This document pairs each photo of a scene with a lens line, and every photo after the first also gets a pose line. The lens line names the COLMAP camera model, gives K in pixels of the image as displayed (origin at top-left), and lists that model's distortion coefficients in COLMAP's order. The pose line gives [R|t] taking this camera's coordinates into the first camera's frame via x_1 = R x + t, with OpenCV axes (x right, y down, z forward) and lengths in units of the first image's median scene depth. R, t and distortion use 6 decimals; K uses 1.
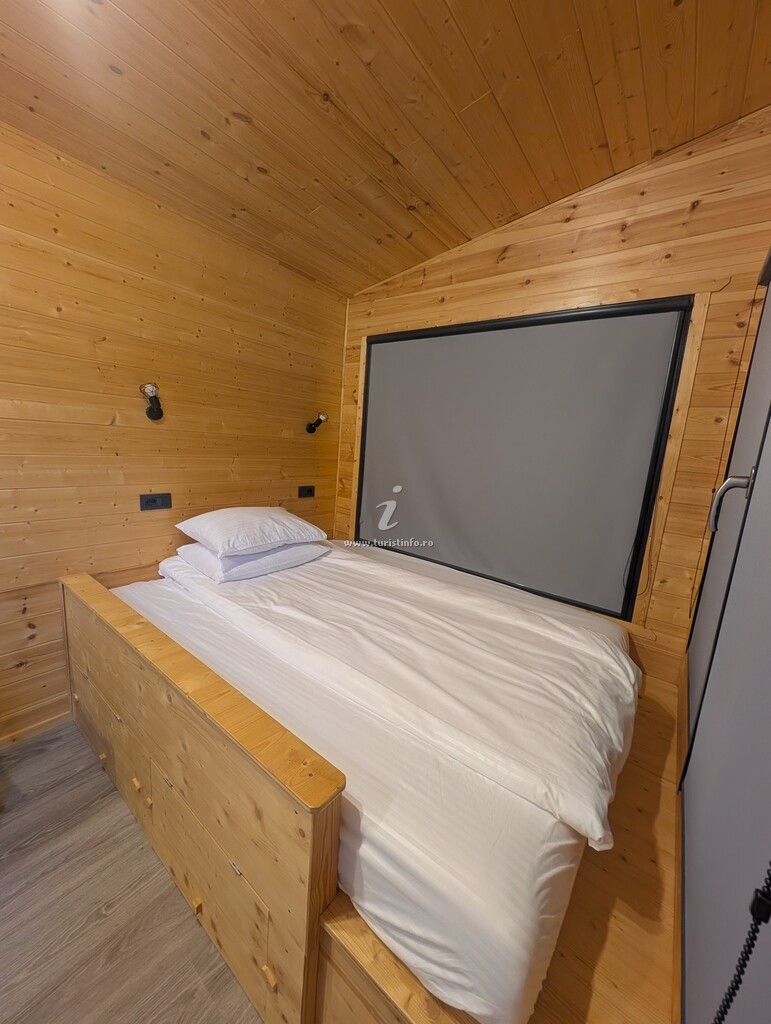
lens RADIAL K [[389.9, 0, 377.9], [0, 389.9, 512.6], [0, 0, 1]] dist [0.002187, 0.000209]
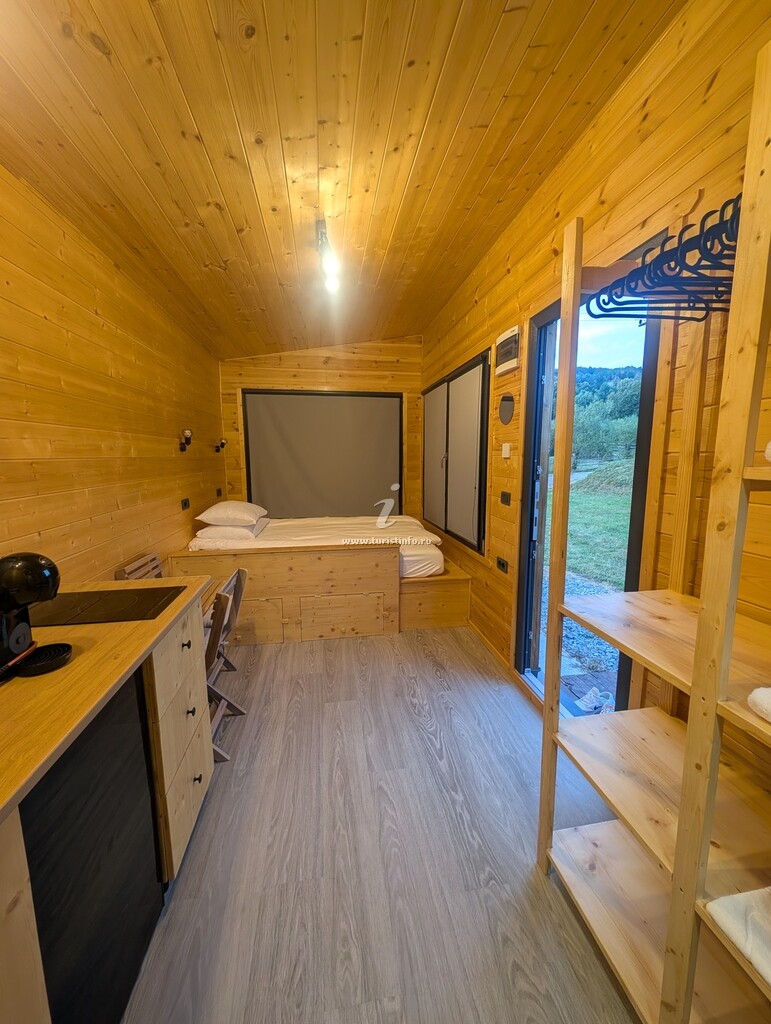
lens RADIAL K [[389.9, 0, 384.5], [0, 389.9, 511.6], [0, 0, 1]] dist [0.002187, 0.000209]
pose [[0.676559, -0.176682, 0.714879, -0.848103], [0.186347, 0.980270, 0.065915, 0.037330], [-0.712420, 0.088620, 0.696135, -0.457017]]
